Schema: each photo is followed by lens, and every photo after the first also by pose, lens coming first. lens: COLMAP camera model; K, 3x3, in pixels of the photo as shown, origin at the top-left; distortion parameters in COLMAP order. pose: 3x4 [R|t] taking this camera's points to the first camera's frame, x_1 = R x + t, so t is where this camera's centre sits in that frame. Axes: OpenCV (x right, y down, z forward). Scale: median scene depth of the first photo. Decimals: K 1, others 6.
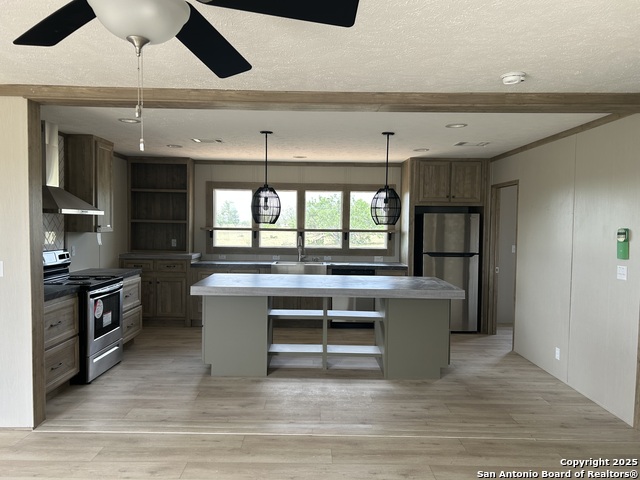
lens RADIAL K [[486.9, 0, 319.7], [0, 486.9, 233.8], [0, 0, 1]] dist [0.043997, -0.021305]
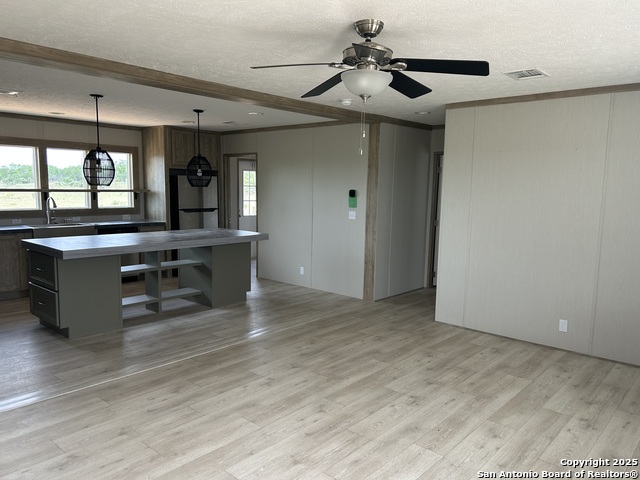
lens RADIAL K [[486.9, 0, 318.3], [0, 486.9, 243.6], [0, 0, 1]] dist [0.043997, -0.021305]
pose [[0.650434, -0.088540, 0.754385, -0.601748], [0.007123, 0.993850, 0.110504, -0.009329], [-0.759530, -0.066502, 0.647064, -0.021220]]
